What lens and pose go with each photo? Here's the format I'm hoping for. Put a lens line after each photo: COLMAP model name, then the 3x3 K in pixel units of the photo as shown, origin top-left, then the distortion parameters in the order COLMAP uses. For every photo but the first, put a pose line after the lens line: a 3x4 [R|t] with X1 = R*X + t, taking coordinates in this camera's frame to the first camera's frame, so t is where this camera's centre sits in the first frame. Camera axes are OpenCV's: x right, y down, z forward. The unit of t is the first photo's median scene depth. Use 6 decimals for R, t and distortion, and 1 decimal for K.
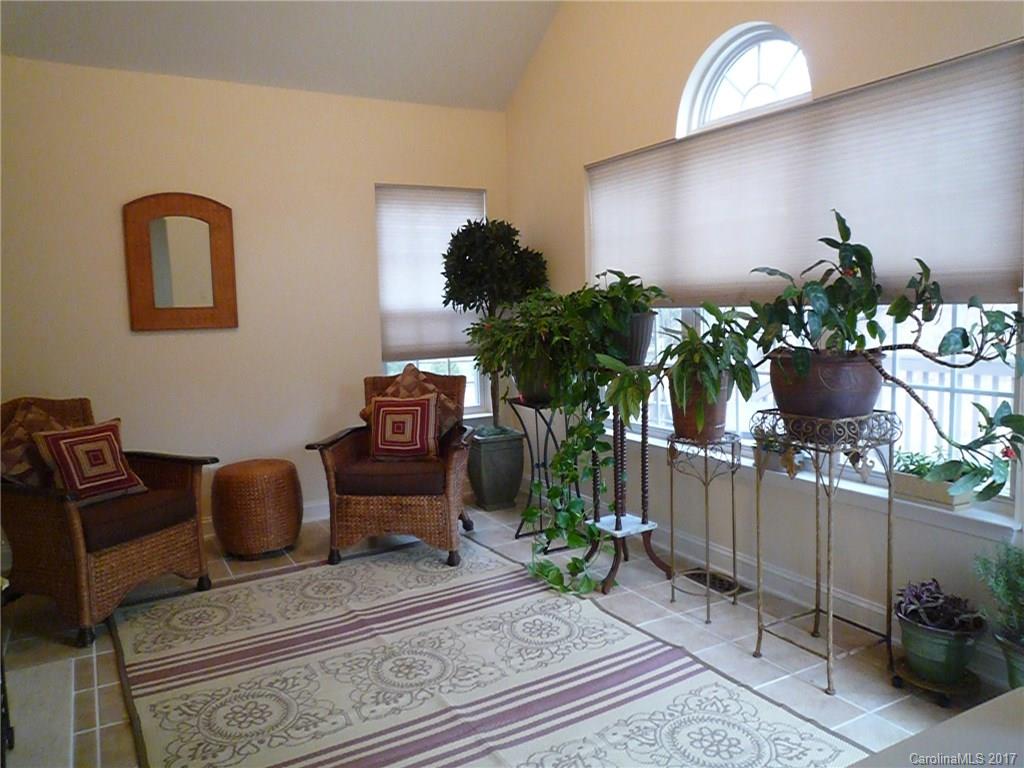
lens RADIAL K [[761.8, 0, 514.9], [0, 761.8, 381.5], [0, 0, 1]] dist [0.006063, -0.021036]
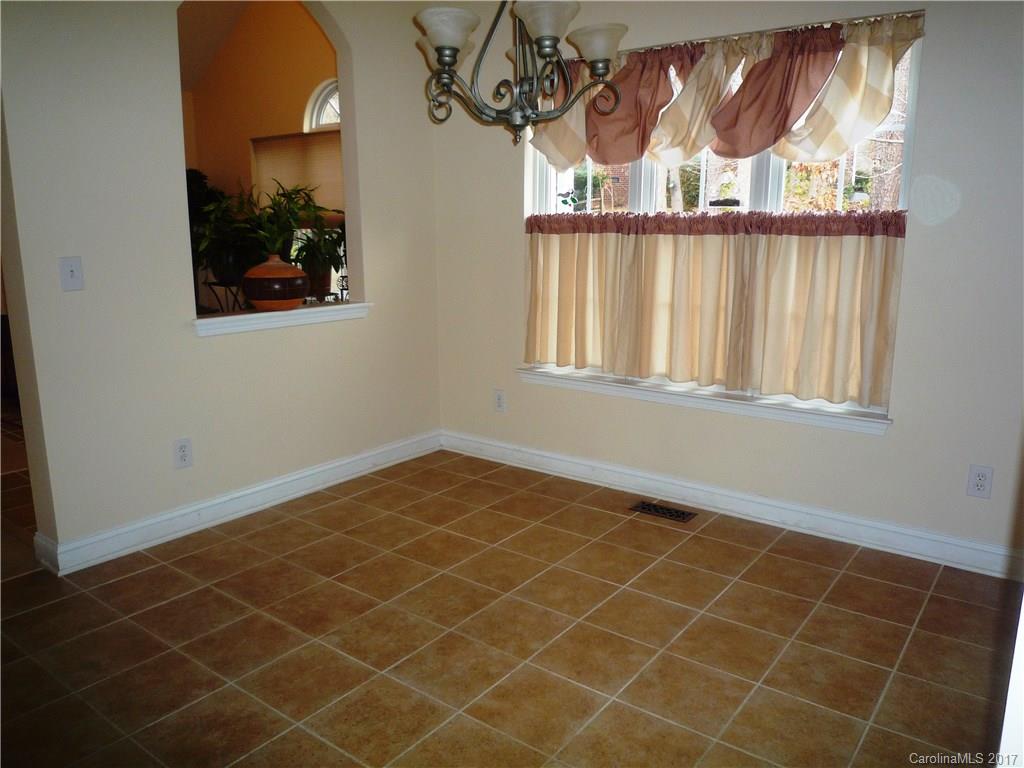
lens RADIAL K [[761.8, 0, 510.9], [0, 761.8, 381.1], [0, 0, 1]] dist [0.006063, -0.021036]
pose [[0.920080, -0.051765, 0.388296, -0.060132], [0.016880, 0.995549, 0.092724, 0.098481], [-0.391368, -0.078759, 0.916858, -0.821920]]
